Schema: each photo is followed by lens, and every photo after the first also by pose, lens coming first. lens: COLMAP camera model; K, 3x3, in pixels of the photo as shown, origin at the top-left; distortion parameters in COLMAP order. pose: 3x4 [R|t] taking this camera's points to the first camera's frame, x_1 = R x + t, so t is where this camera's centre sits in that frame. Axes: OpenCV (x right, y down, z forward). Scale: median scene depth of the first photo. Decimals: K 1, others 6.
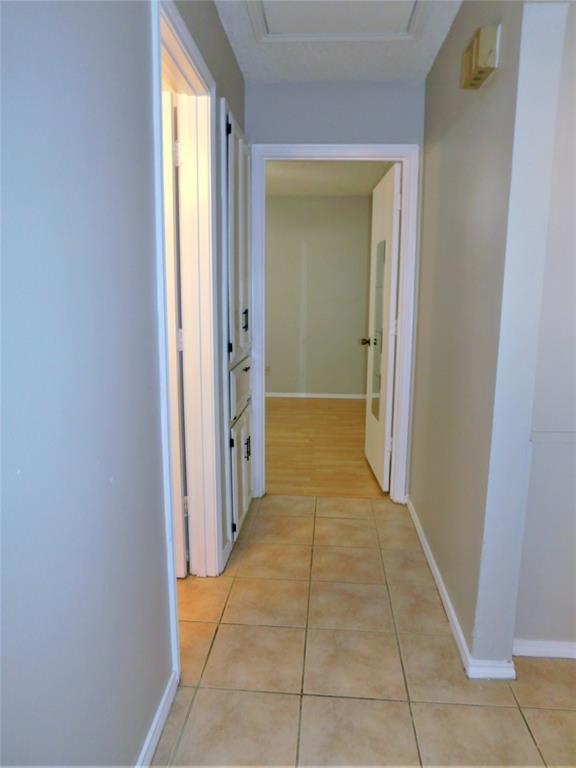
lens RADIAL K [[504.9, 0, 288.0], [0, 504.9, 384.0], [0, 0, 1]] dist [-0.080775, 0.064441]
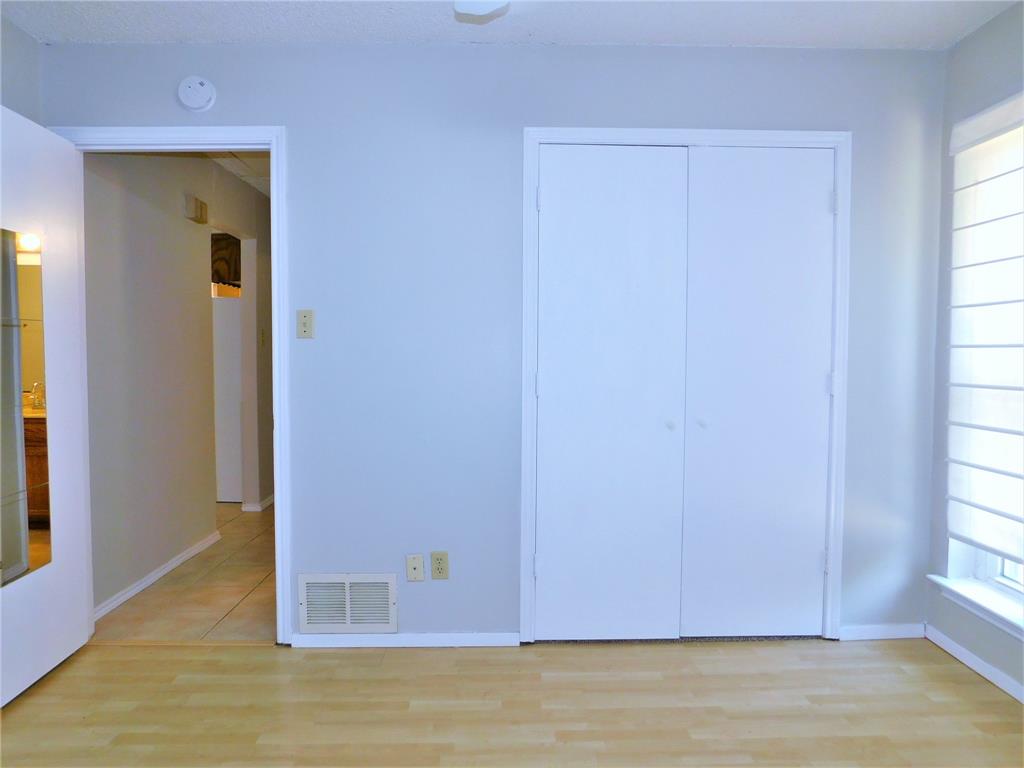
lens RADIAL K [[673.2, 0, 512.0], [0, 673.2, 384.0], [0, 0, 1]] dist [-0.080775, 0.064441]
pose [[-0.995253, -0.009889, -0.096818, -0.234073], [-0.030434, 0.976555, 0.213104, -0.266162], [0.092441, 0.215039, -0.972221, 1.632108]]
